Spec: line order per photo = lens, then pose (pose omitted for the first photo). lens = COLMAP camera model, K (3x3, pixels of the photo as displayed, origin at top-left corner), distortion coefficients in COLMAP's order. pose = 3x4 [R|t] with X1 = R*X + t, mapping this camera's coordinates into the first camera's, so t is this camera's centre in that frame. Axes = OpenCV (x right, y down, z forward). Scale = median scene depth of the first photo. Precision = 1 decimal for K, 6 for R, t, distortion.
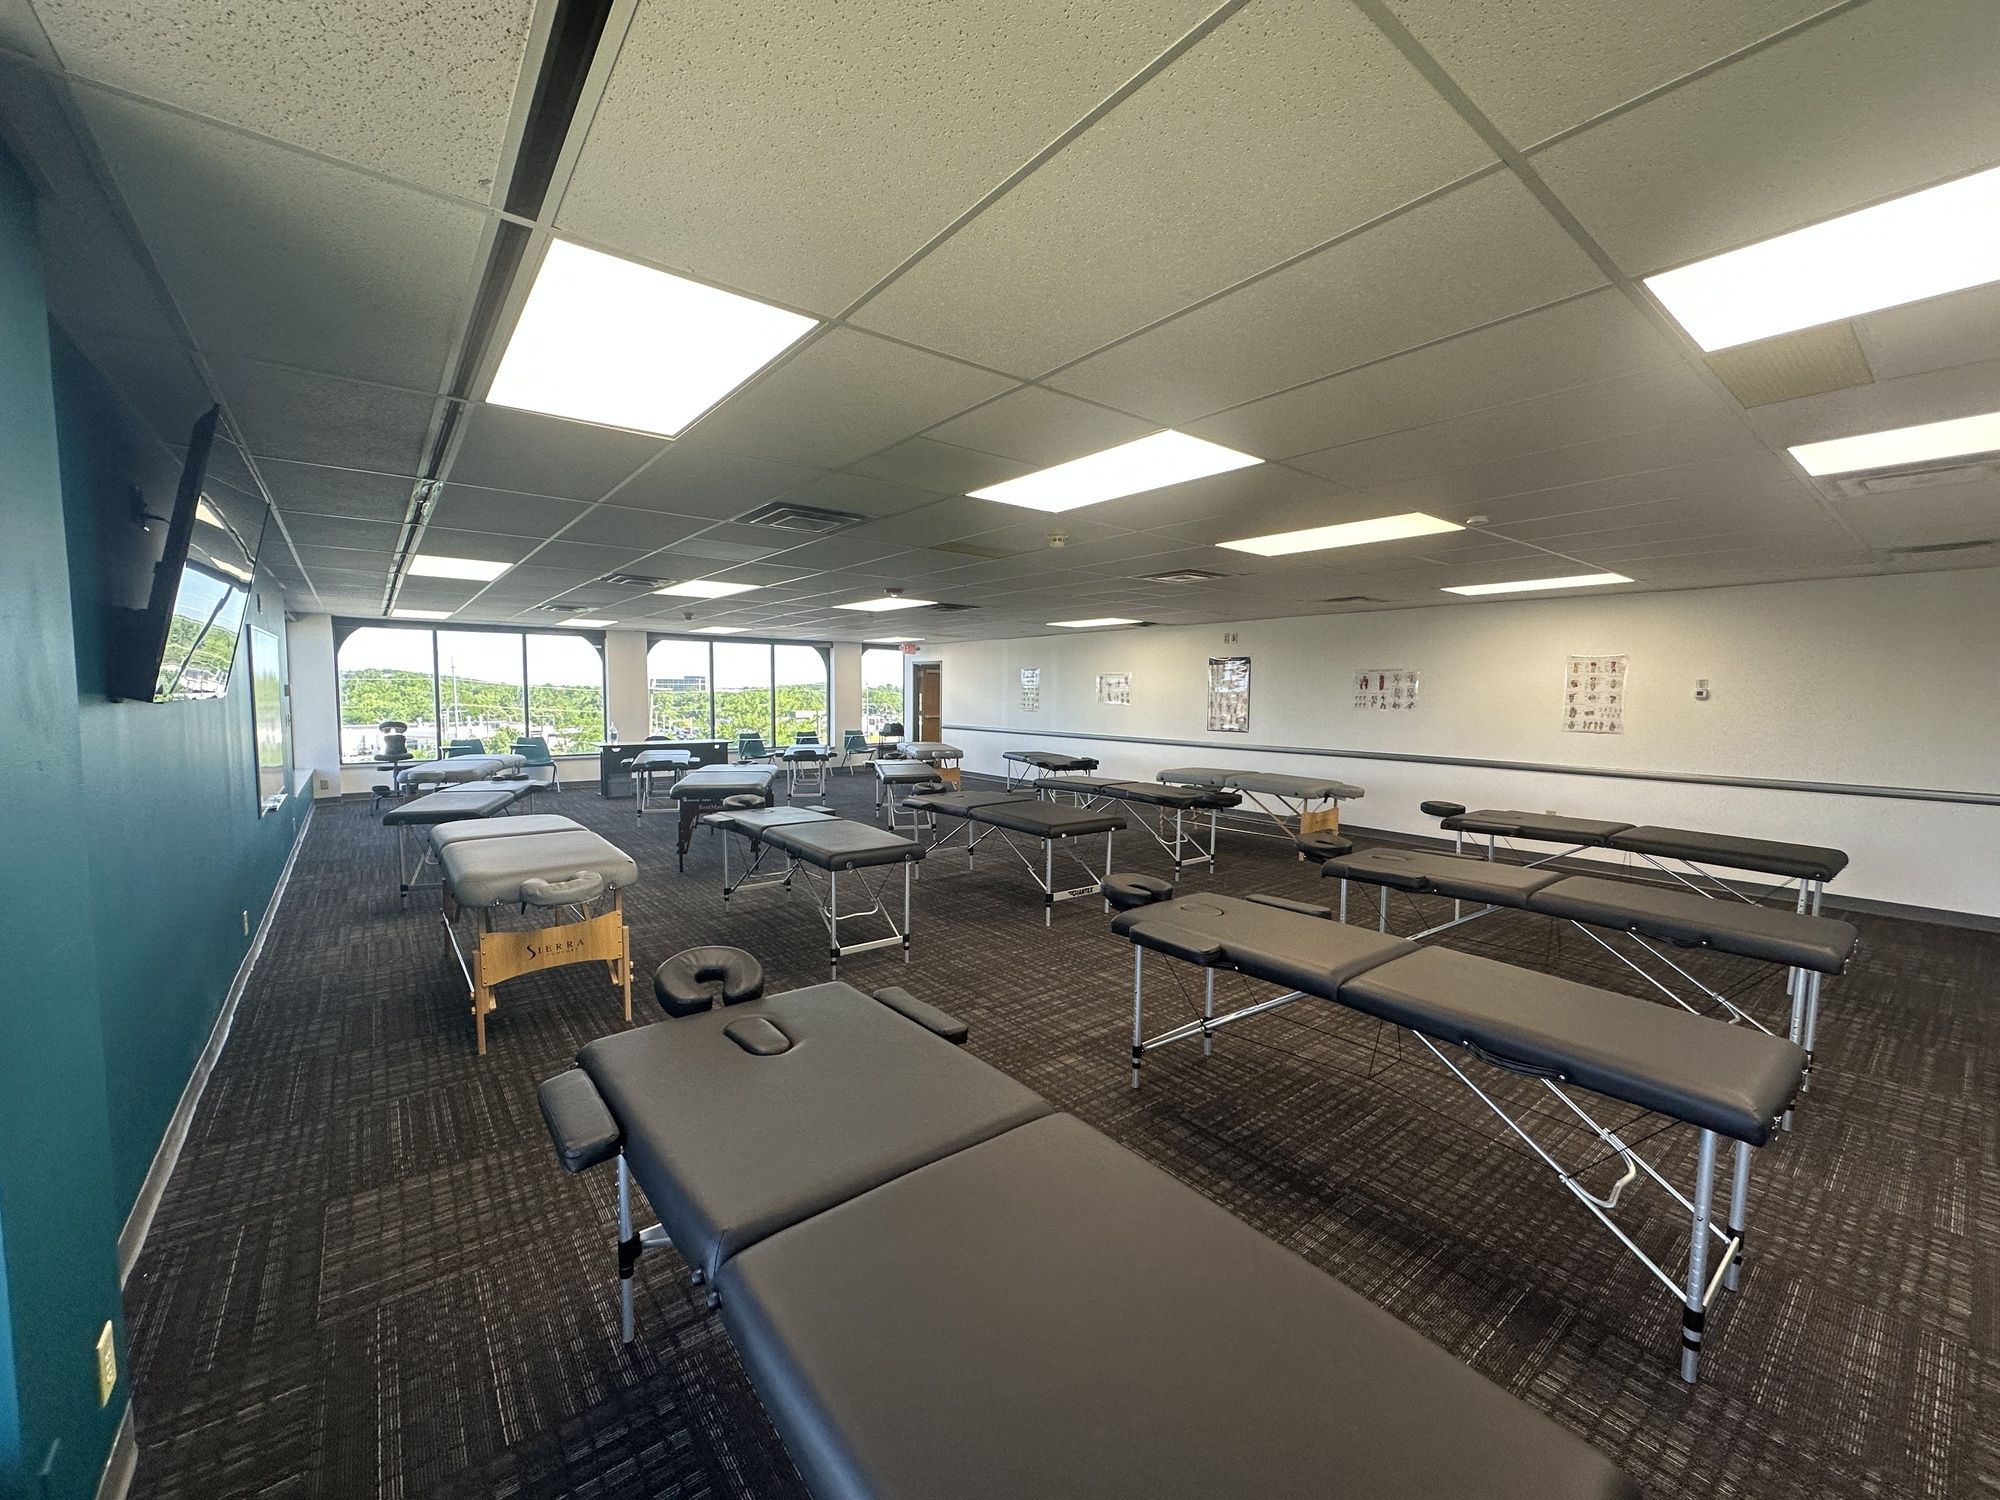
lens RADIAL K [[797.1, 0, 980.5], [0, 797.1, 752.8], [0, 0, 1]] dist [0.002063, 0.000641]
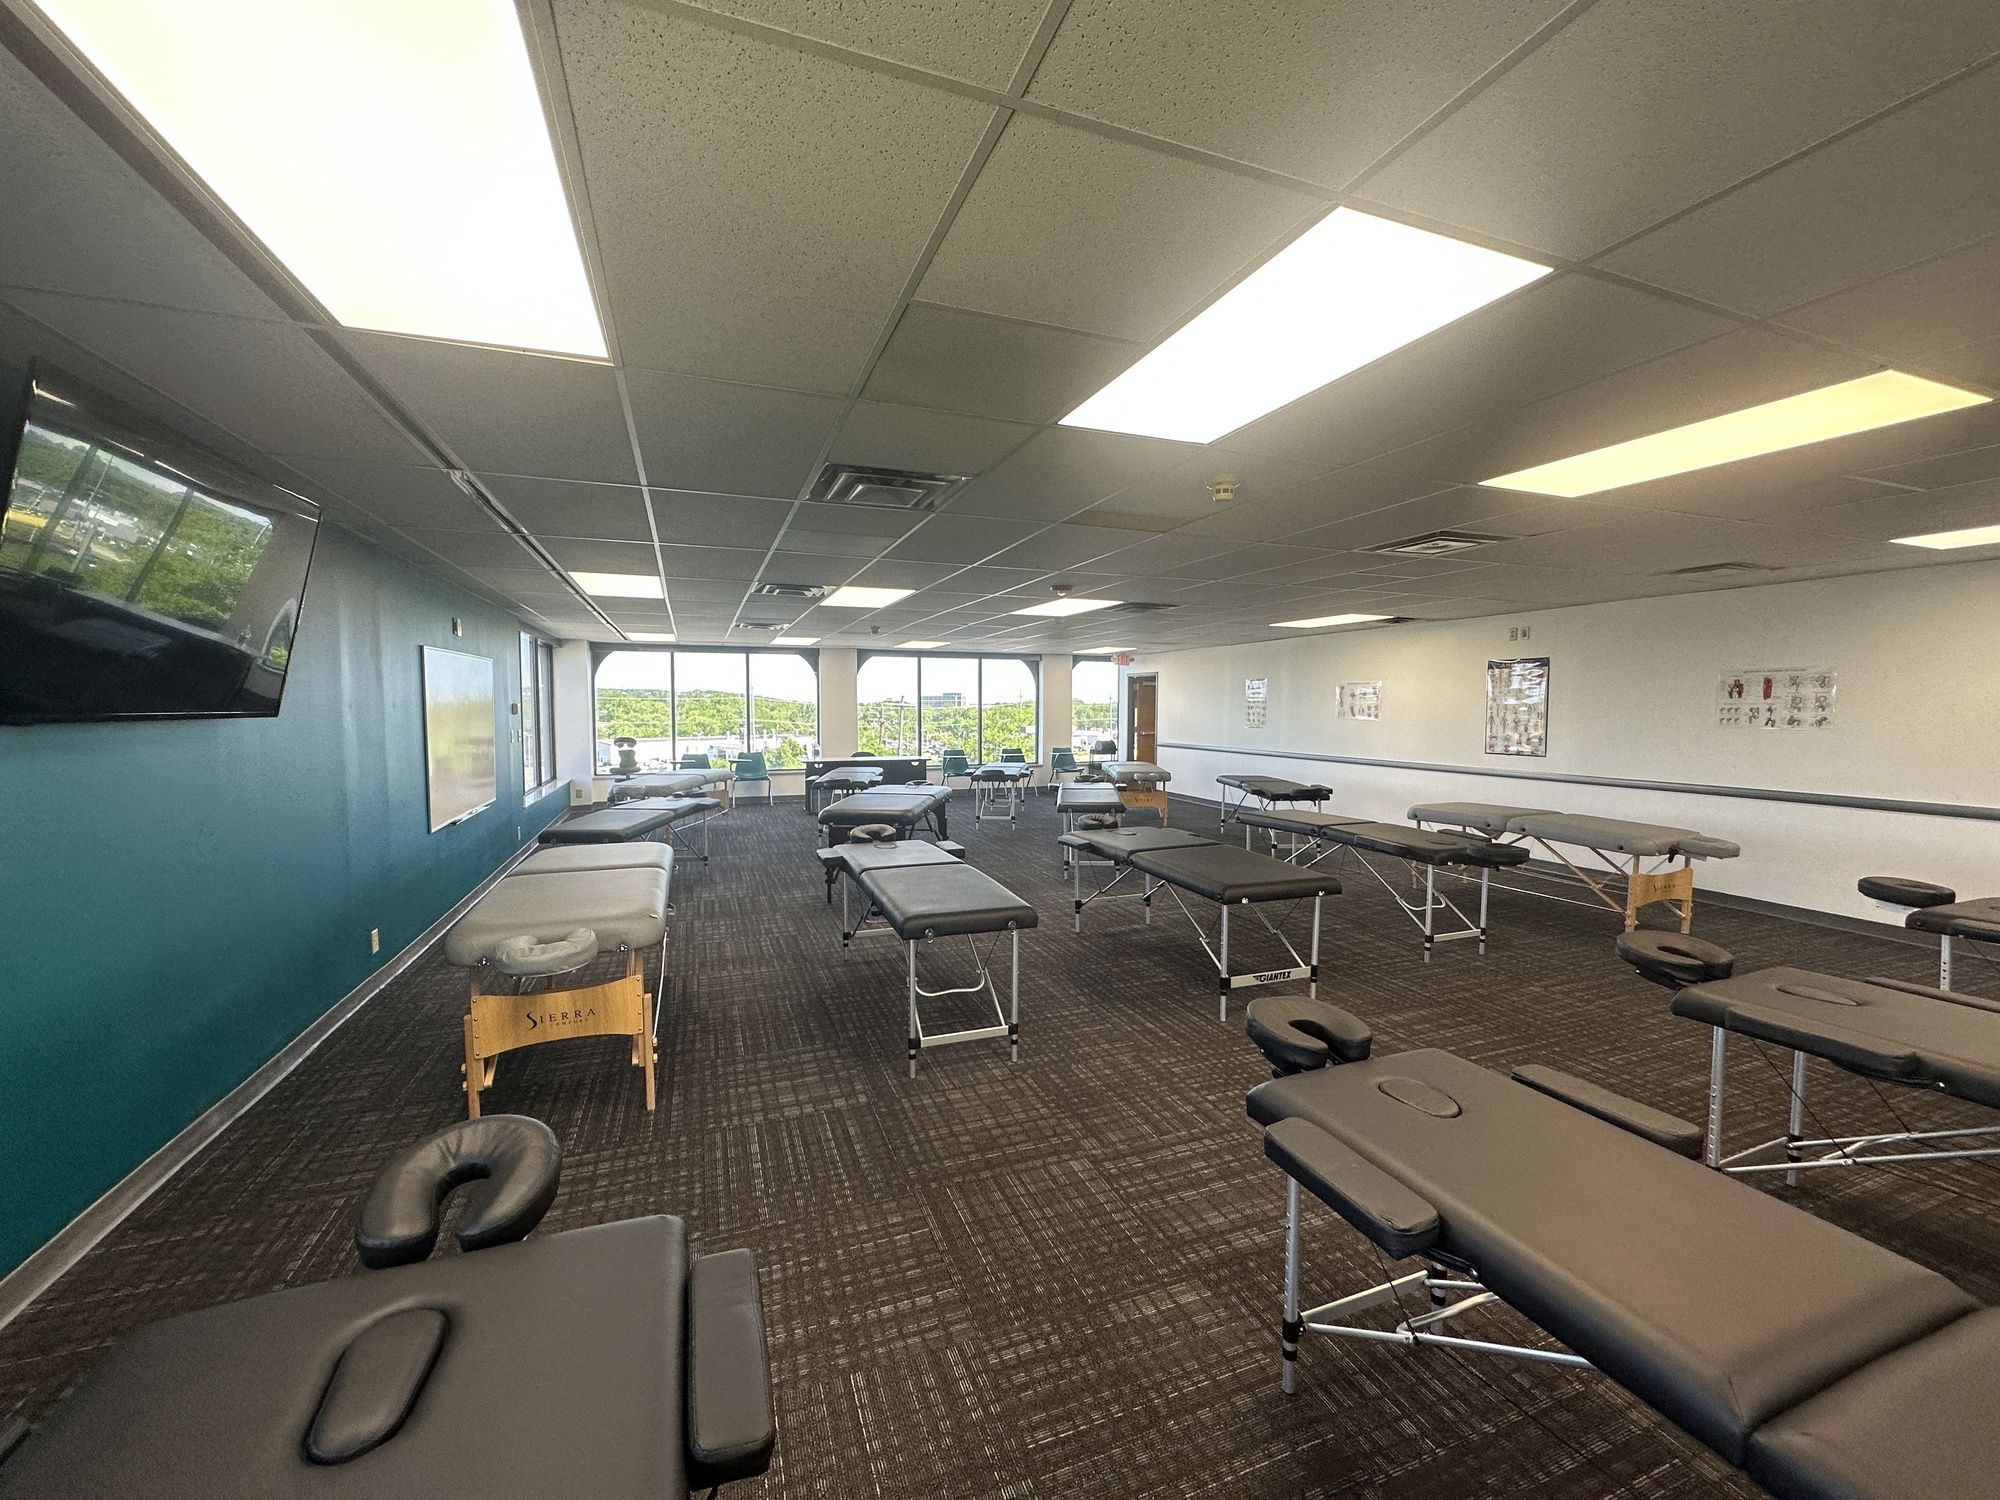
lens RADIAL K [[797.1, 0, 988.6], [0, 797.1, 753.6], [0, 0, 1]] dist [0.002063, 0.000641]
pose [[0.957466, 0.010719, -0.288348, 0.067954], [-0.015744, 0.999762, -0.015113, -0.012743], [0.288118, 0.019010, 0.957406, 0.172521]]
